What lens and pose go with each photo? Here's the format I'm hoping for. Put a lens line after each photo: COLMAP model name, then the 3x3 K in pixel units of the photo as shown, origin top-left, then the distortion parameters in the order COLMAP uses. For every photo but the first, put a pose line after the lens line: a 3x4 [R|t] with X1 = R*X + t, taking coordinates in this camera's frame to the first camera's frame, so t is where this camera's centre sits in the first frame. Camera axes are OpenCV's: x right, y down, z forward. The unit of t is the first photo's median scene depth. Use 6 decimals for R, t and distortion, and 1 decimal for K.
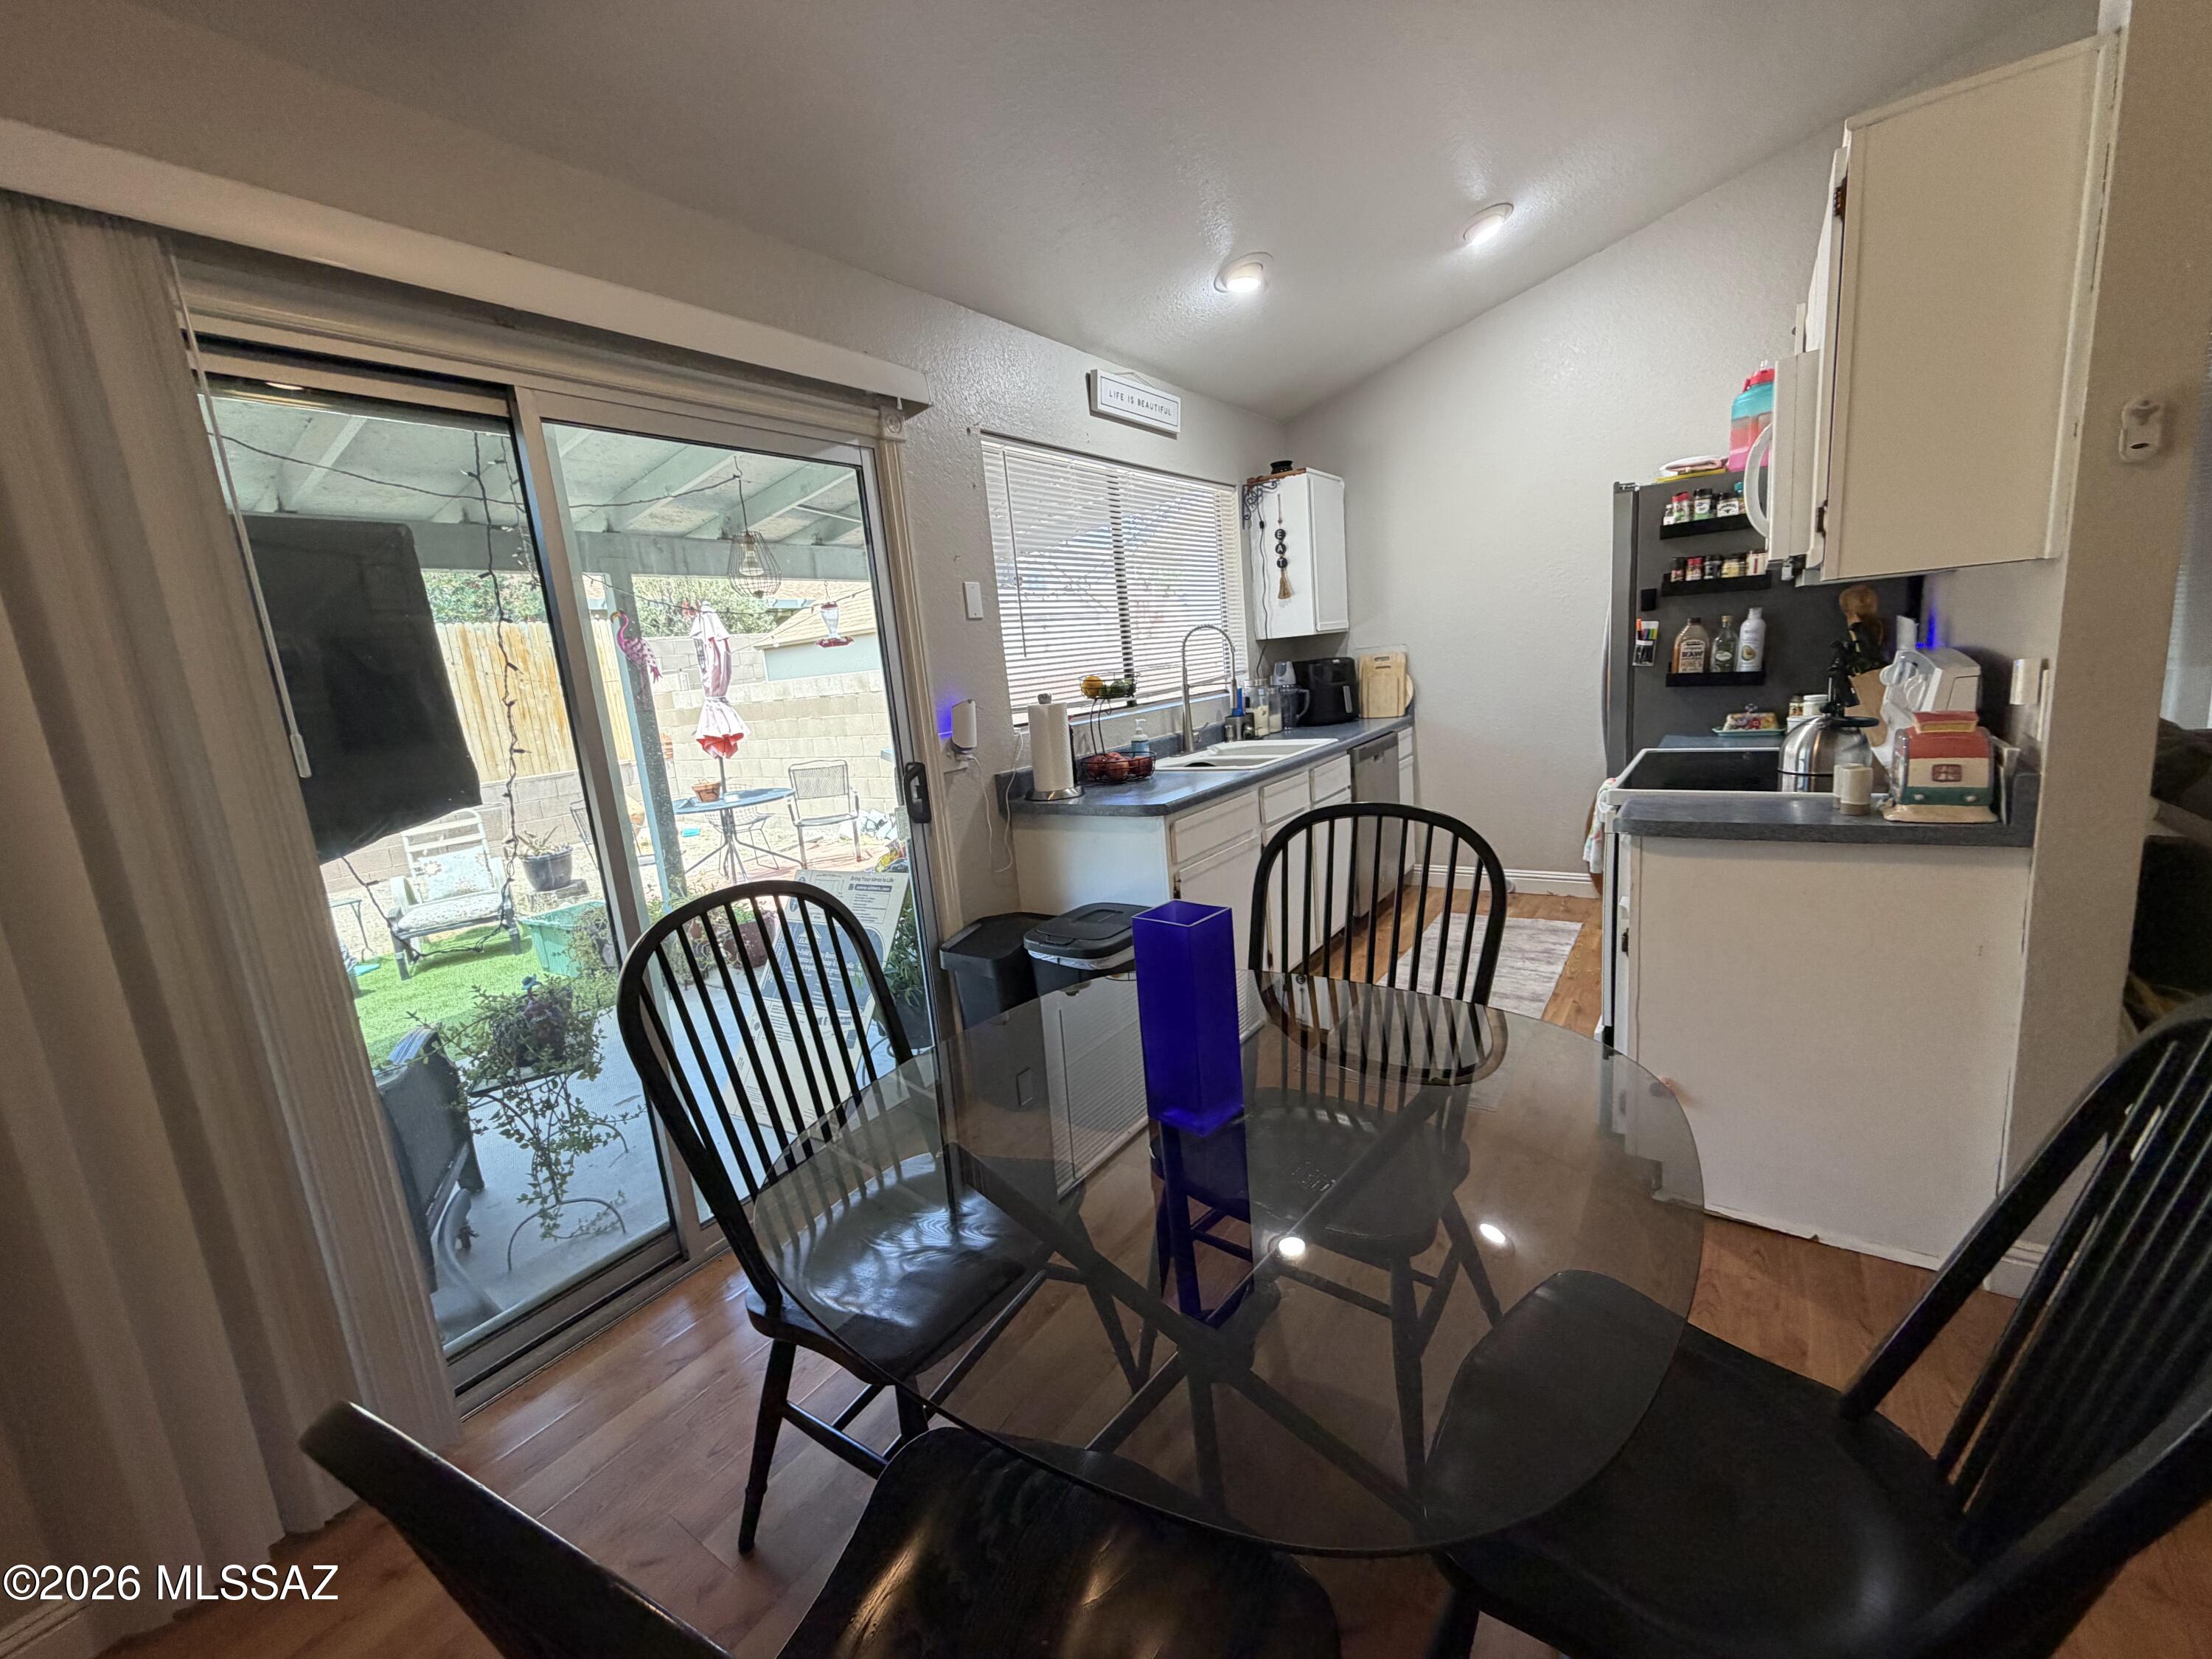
lens RADIAL K [[888.6, 0, 1115.8], [0, 888.6, 821.9], [0, 0, 1]] dist [-0.000750, 0.000027]
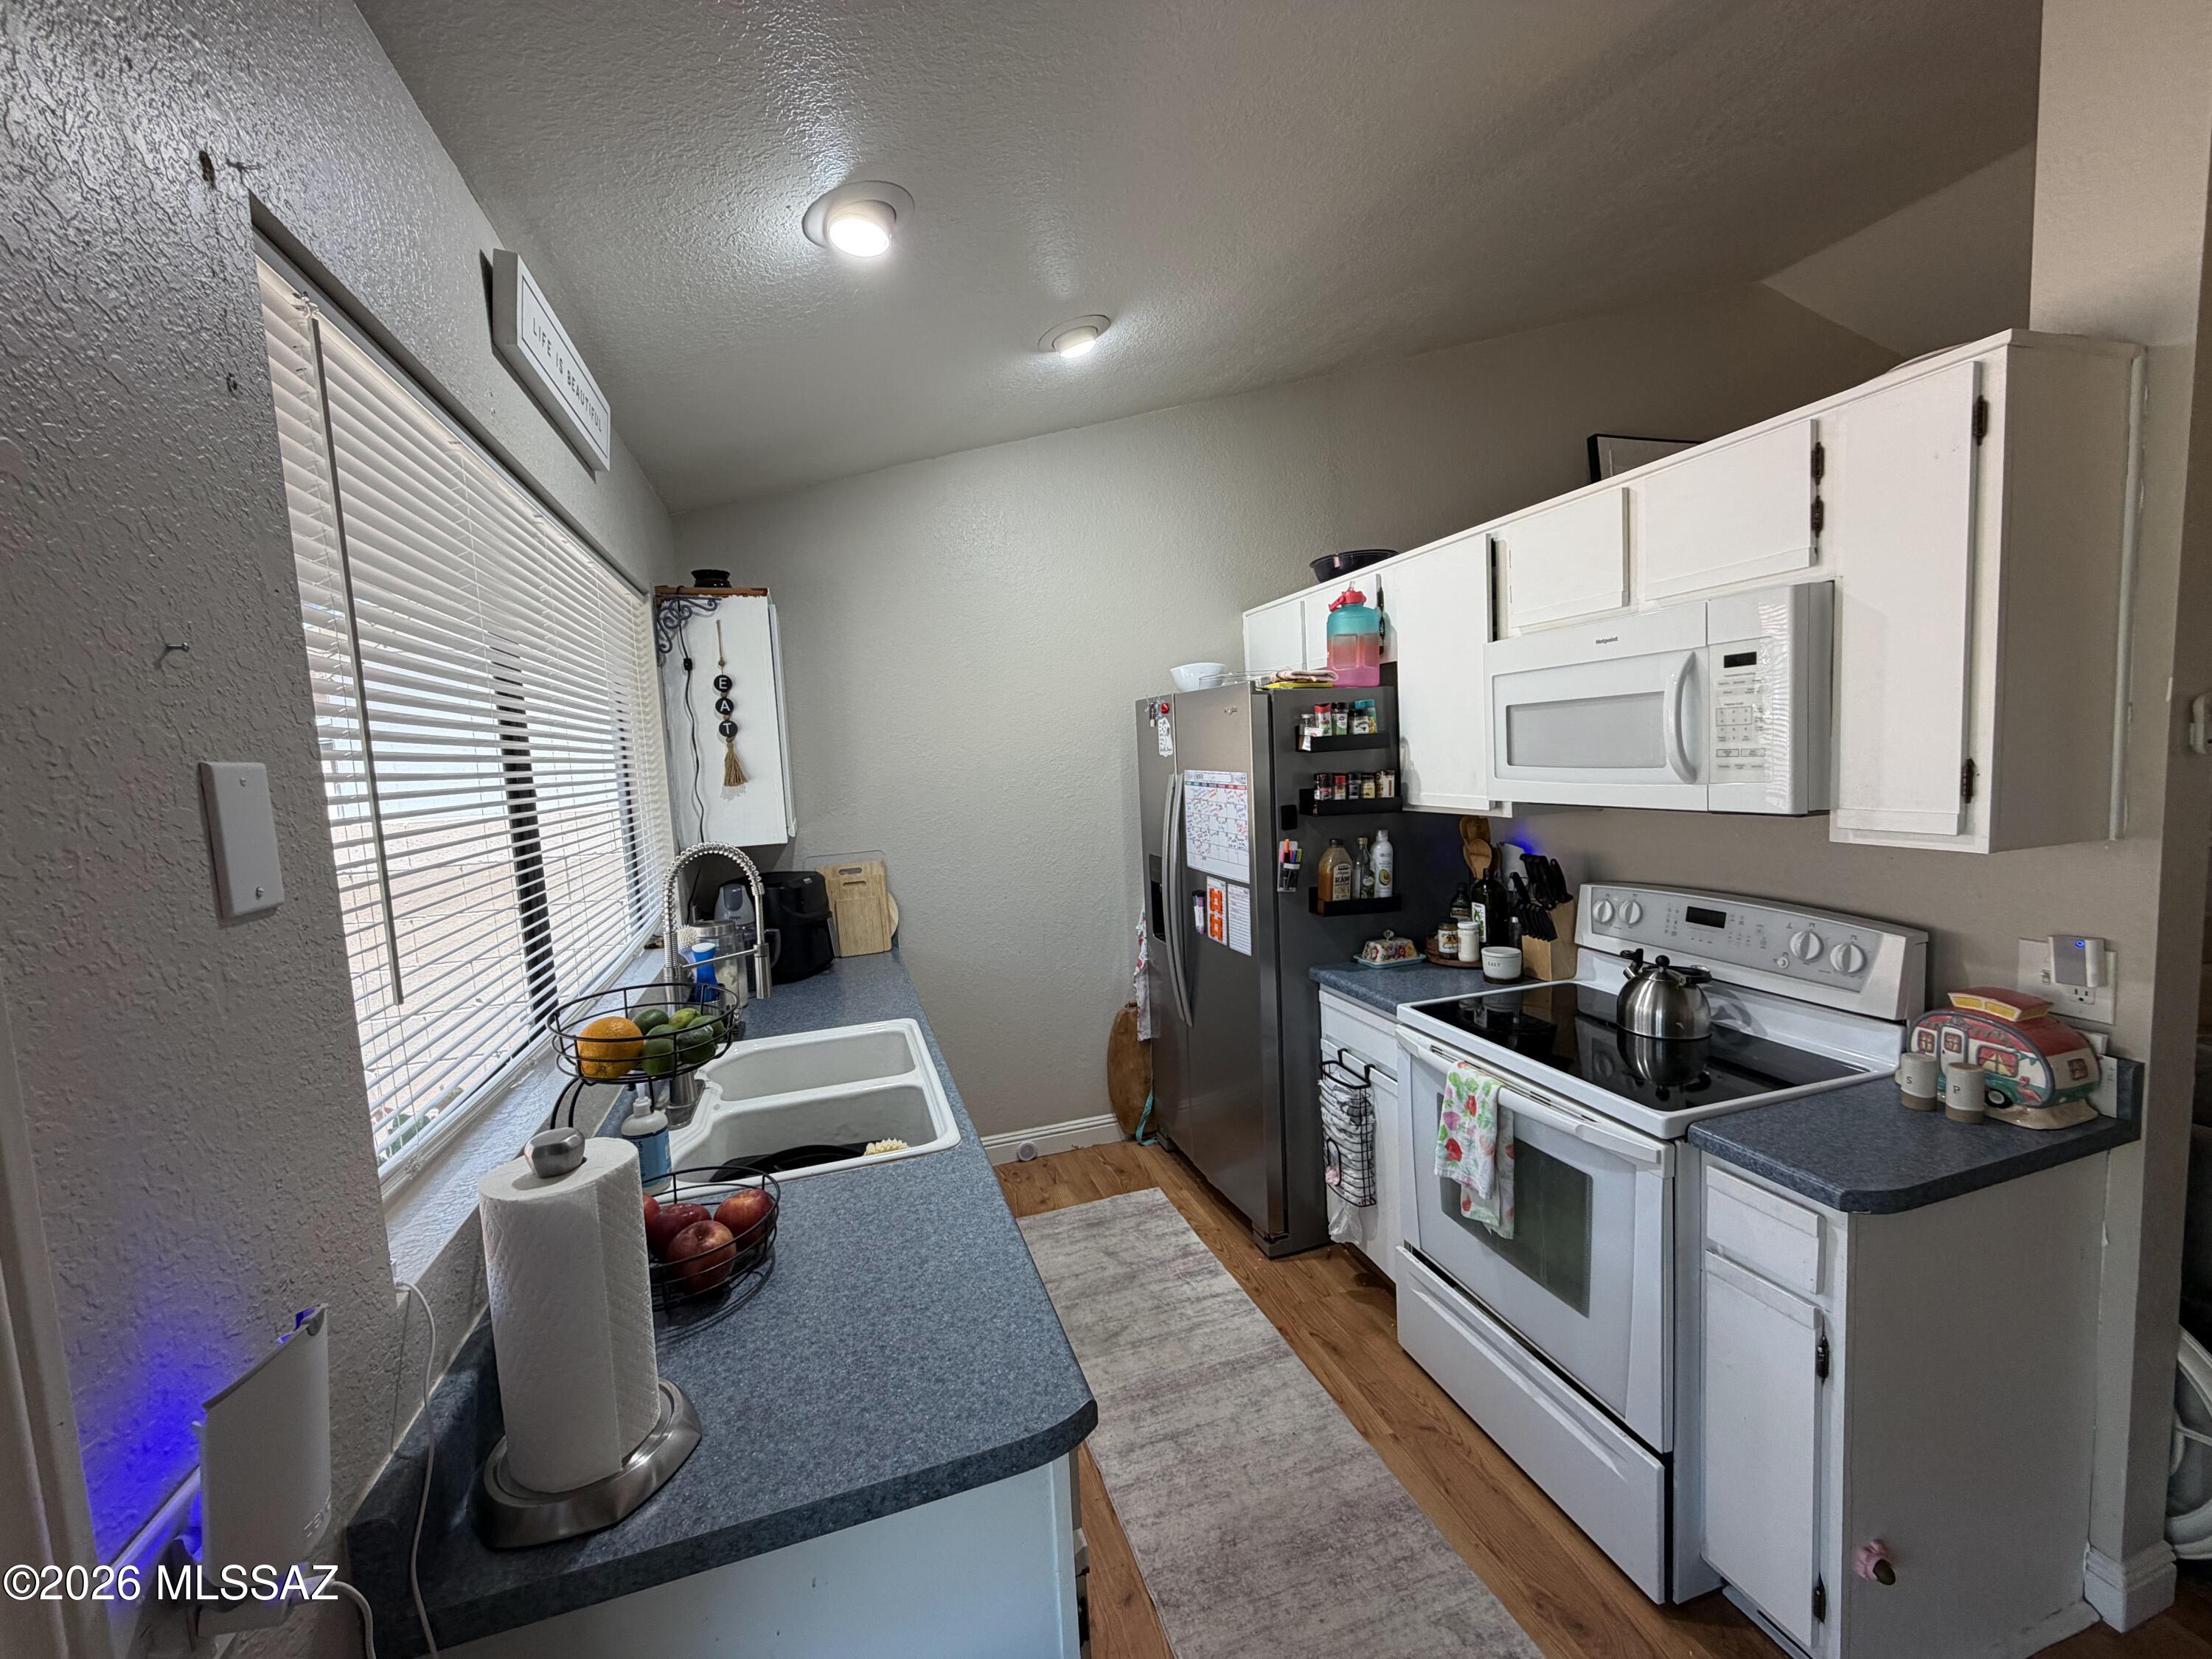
lens RADIAL K [[888.6, 0, 1107.7], [0, 888.6, 832.6], [0, 0, 1]] dist [-0.000750, 0.000027]
pose [[0.611677, -0.011782, 0.791020, -0.193679], [0.139545, 0.985818, -0.093223, -0.178853], [-0.778703, 0.167405, 0.604646, 0.613693]]
